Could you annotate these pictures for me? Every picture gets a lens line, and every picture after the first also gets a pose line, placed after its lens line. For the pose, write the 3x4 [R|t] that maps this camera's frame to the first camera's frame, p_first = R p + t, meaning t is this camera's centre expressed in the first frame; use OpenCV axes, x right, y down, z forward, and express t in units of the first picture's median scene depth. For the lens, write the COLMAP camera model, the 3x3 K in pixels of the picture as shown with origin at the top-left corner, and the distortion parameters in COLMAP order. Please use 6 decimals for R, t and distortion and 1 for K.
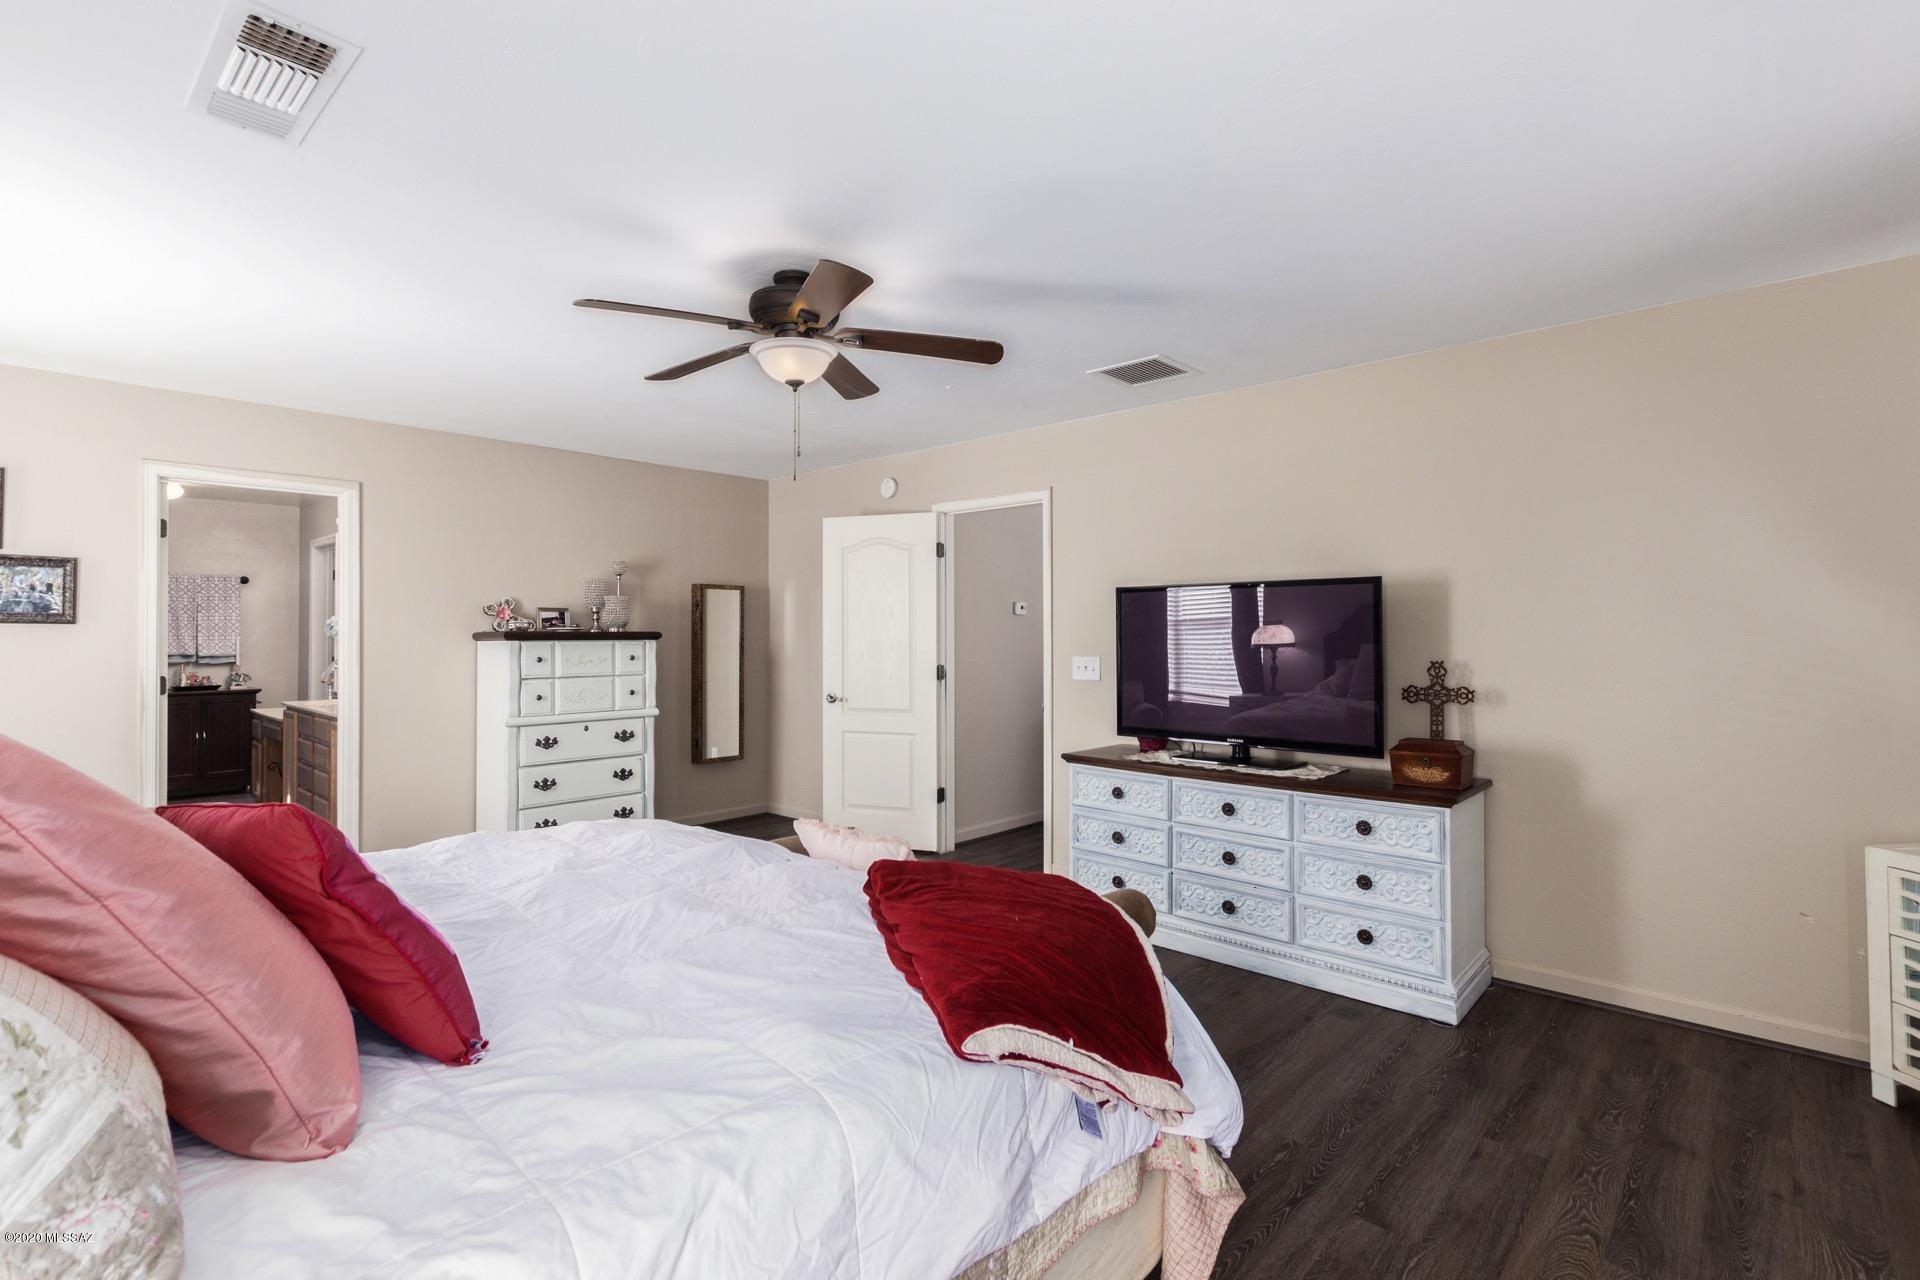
lens RADIAL K [[879.7, 0, 961.6], [0, 879.7, 616.2], [0, 0, 1]] dist [0.003054, 0.000500]
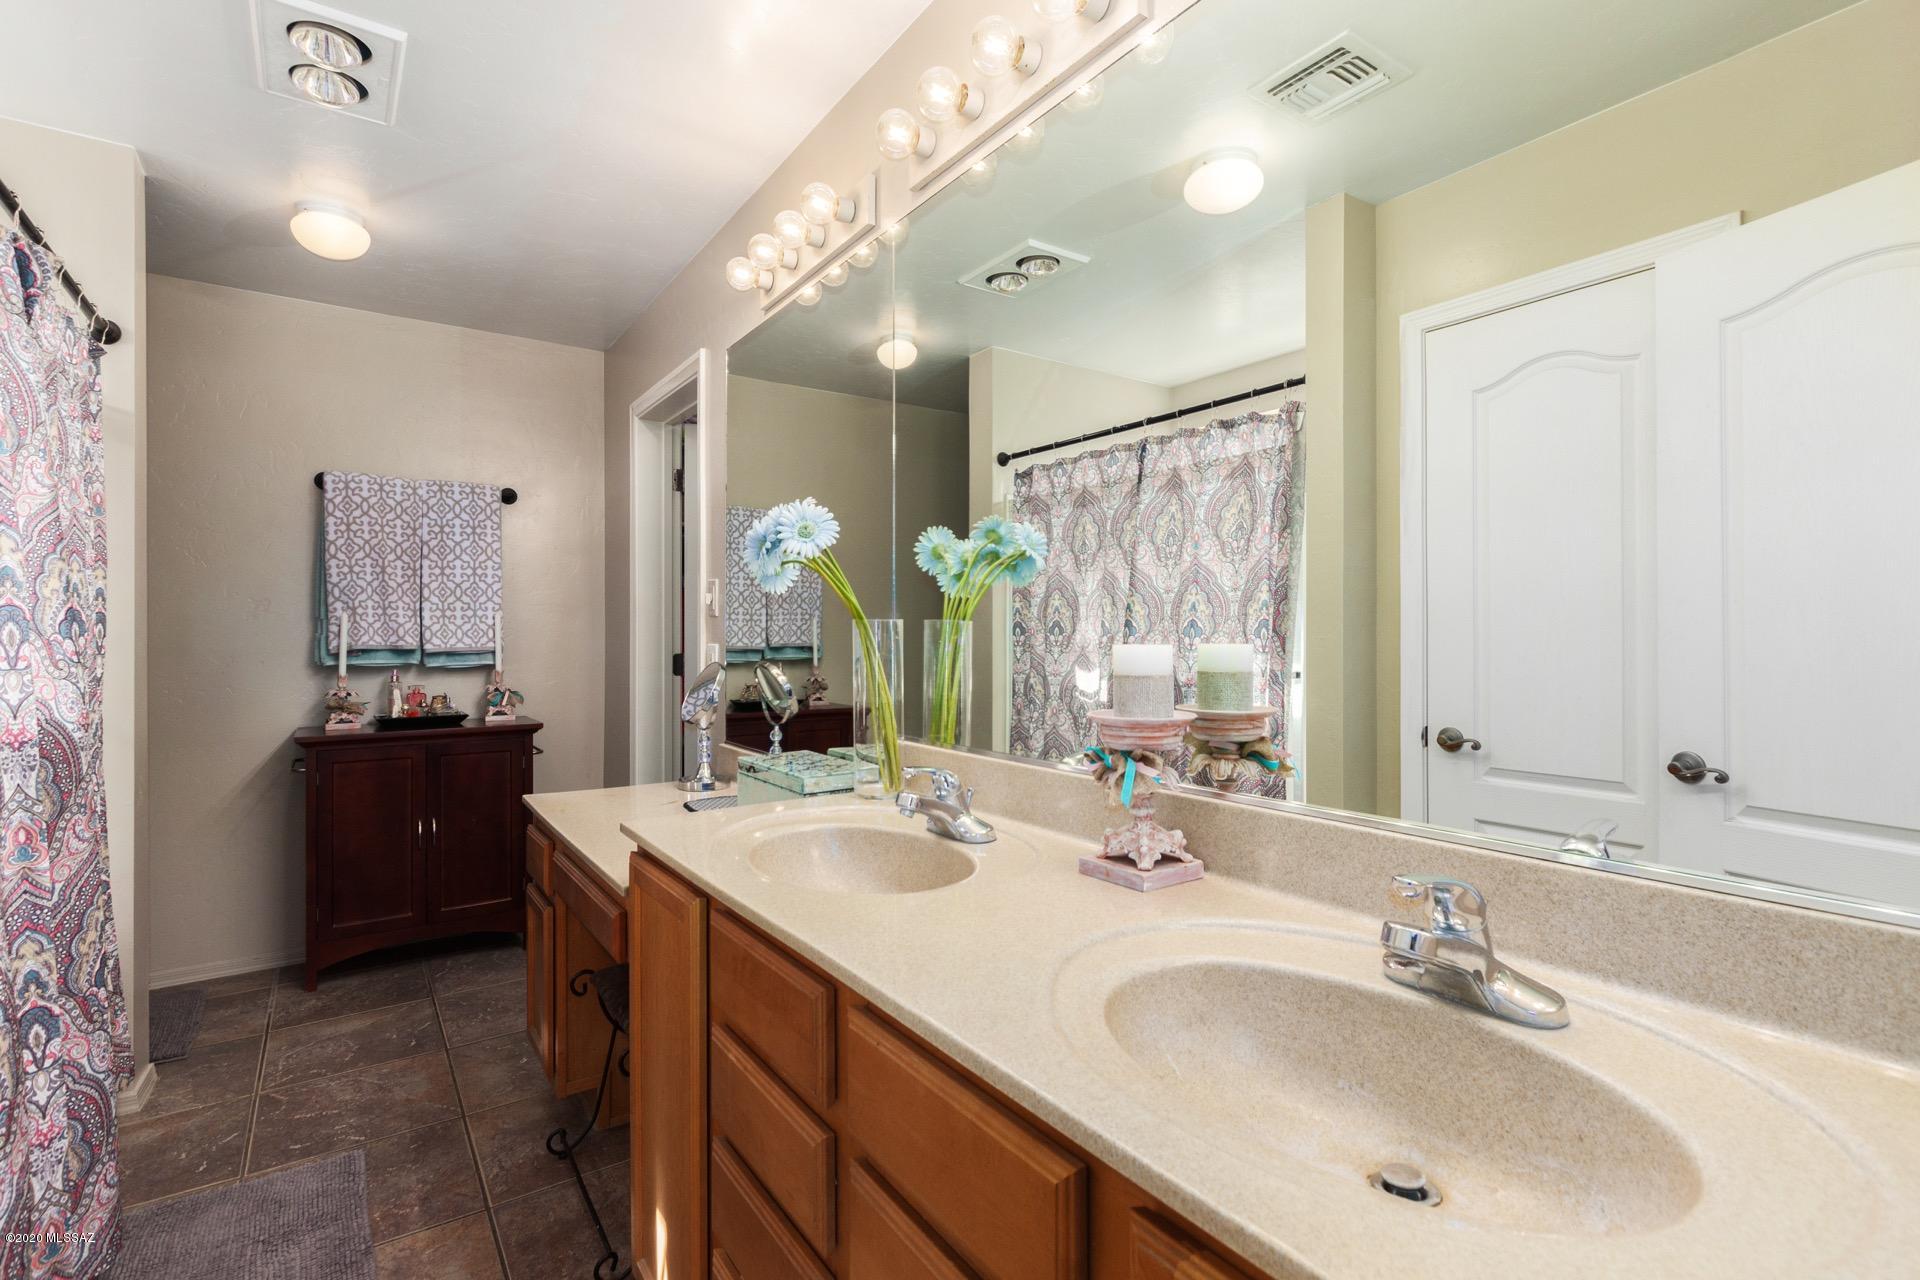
lens RADIAL K [[883.8, 0, 959.1], [0, 883.8, 646.1], [0, 0, 1]] dist [0.003866, 0.000159]
pose [[0.974640, 0.000059, -0.223777, -0.483942], [0.005211, 0.999723, 0.022960, 0.032977], [0.223716, -0.023544, 0.974370, 0.605512]]
